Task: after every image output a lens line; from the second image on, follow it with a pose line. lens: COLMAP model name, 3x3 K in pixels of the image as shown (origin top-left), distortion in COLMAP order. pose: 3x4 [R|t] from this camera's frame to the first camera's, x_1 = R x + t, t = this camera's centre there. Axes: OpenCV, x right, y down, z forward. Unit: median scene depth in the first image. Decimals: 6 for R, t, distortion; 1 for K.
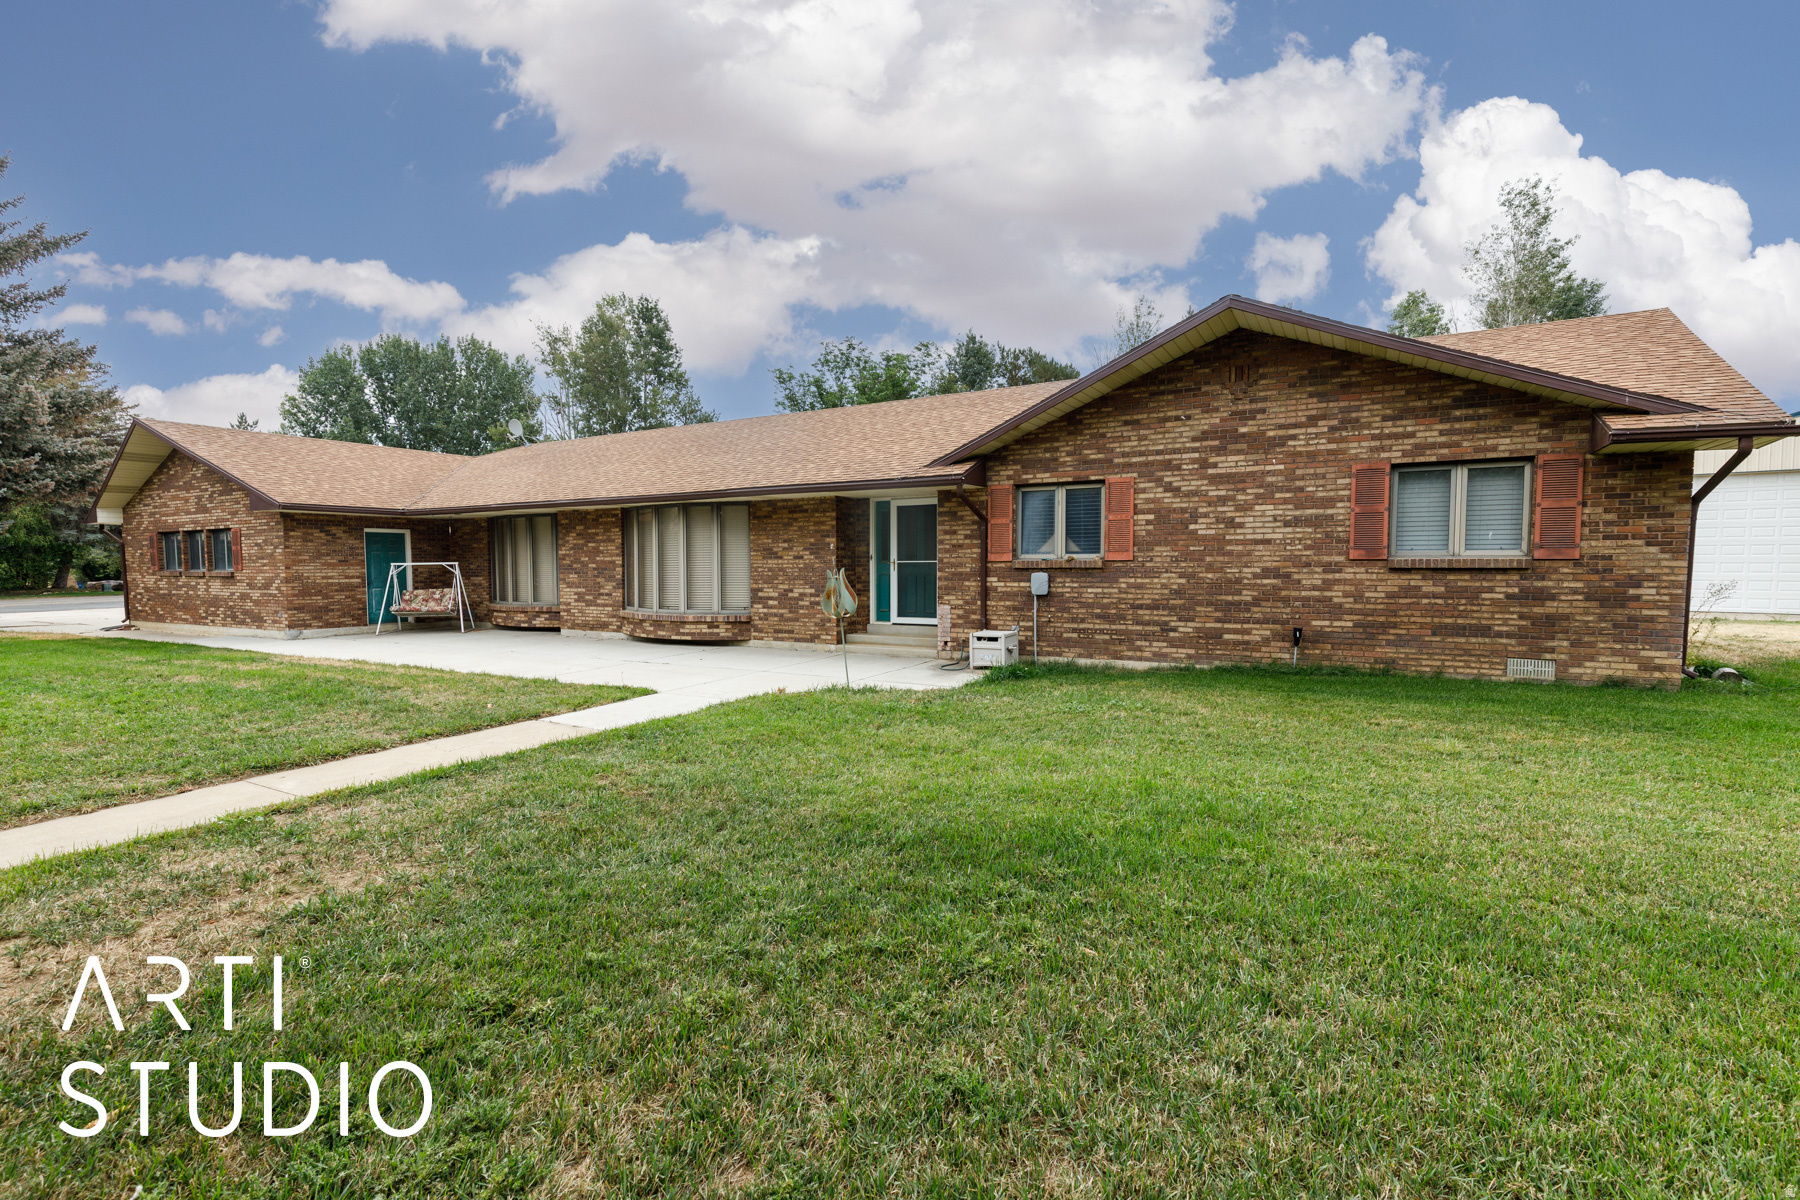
lens RADIAL K [[856.5, 0, 881.1], [0, 856.5, 593.2], [0, 0, 1]] dist [0.014831, 0.000027]
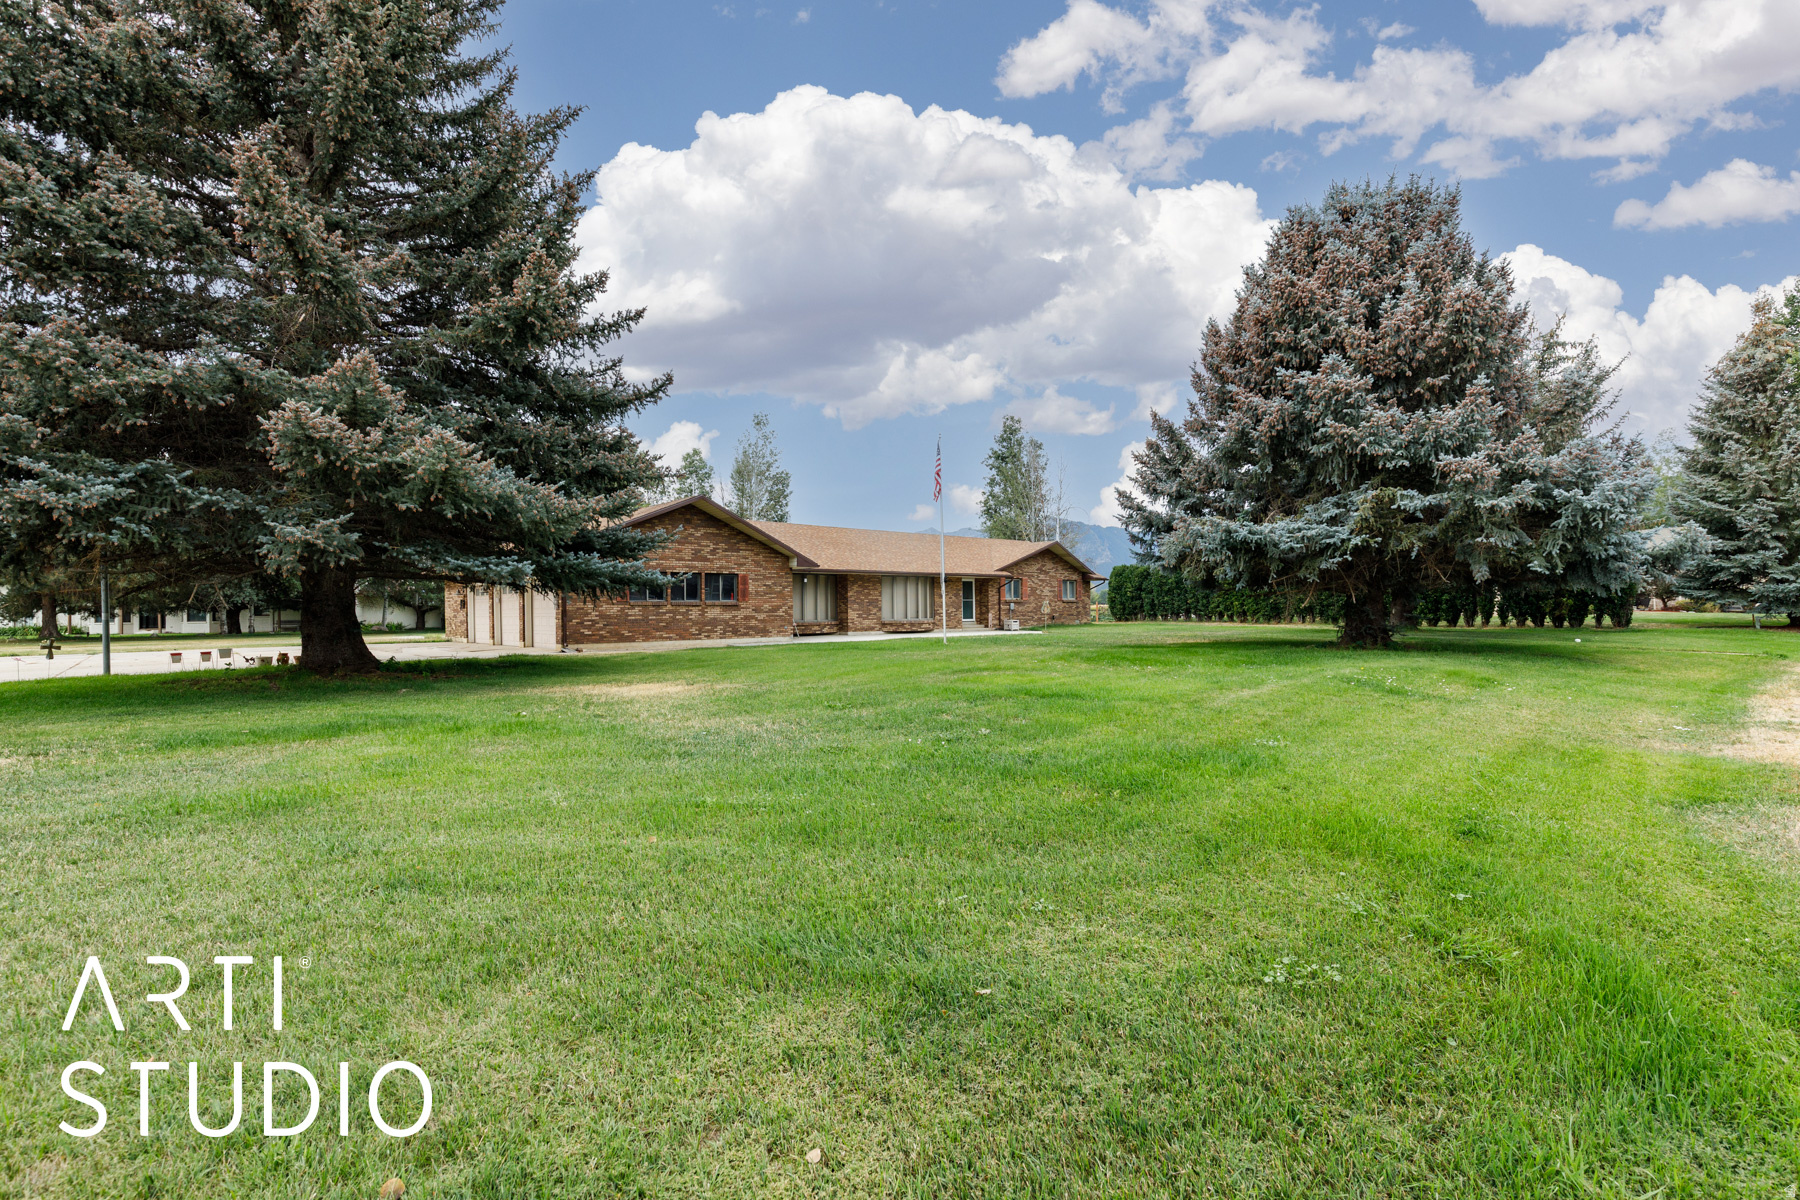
lens RADIAL K [[844.2, 0, 904.6], [0, 844.2, 603.8], [0, 0, 1]] dist [0.000409, 0.000035]
pose [[0.278226, 0.010568, 0.960458, -2.328440], [0.042748, 0.998812, -0.023374, 0.028894], [-0.959564, 0.047561, 0.277444, 0.325686]]
